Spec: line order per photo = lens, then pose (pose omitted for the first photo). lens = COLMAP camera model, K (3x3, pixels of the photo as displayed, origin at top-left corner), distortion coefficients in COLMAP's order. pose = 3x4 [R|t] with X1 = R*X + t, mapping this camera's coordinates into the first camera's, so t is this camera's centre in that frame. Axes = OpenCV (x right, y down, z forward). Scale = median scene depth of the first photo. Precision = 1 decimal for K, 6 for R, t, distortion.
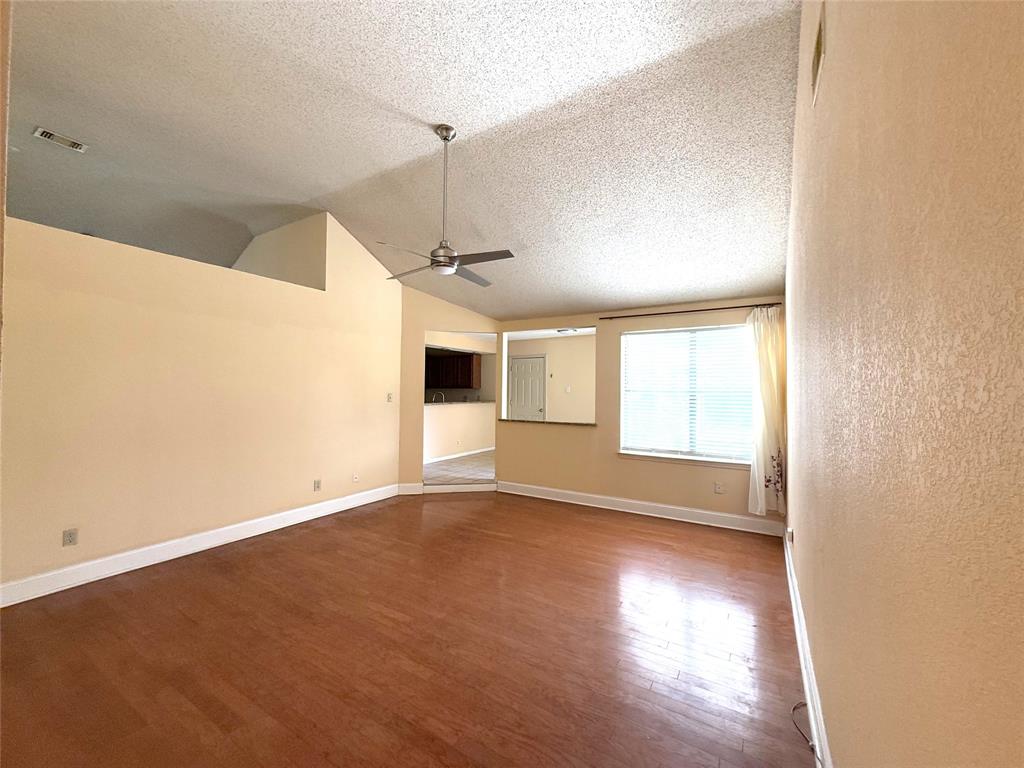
lens RADIAL K [[410.5, 0, 518.3], [0, 410.5, 382.3], [0, 0, 1]] dist [0.014344, 0.000868]
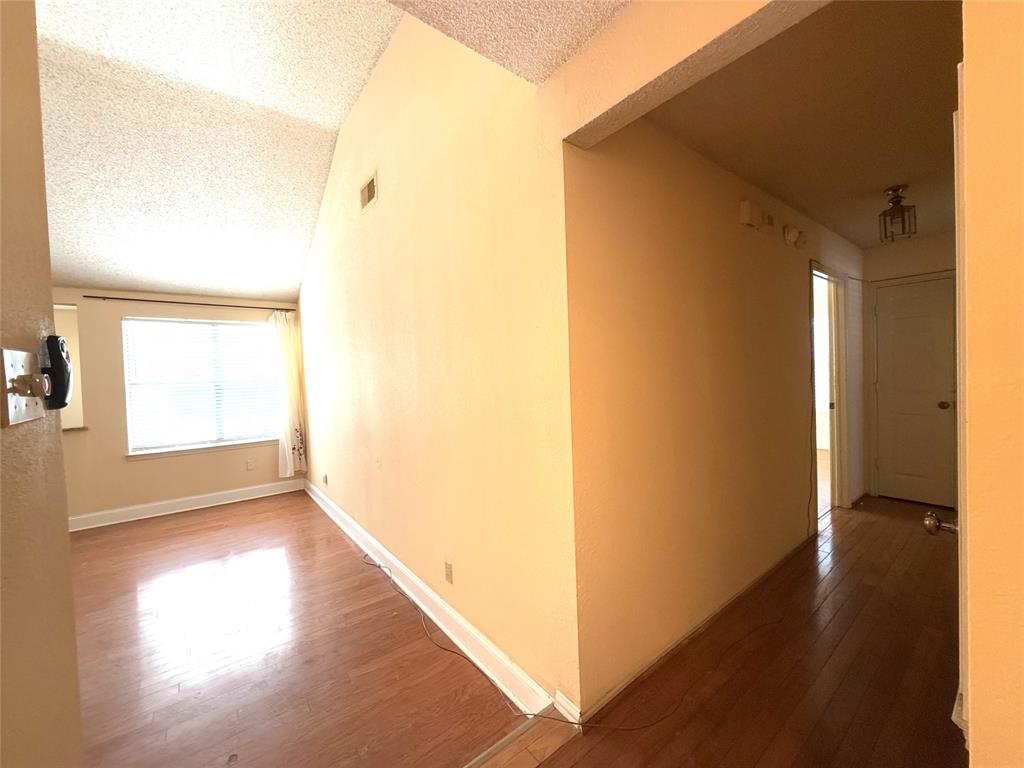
lens RADIAL K [[410.5, 0, 512.2], [0, 410.5, 383.6], [0, 0, 1]] dist [0.014344, 0.000868]
pose [[0.370059, -0.046229, 0.927857, -0.314386], [0.012057, 0.998916, 0.044960, -0.012690], [-0.928930, -0.005450, 0.370215, -0.100082]]
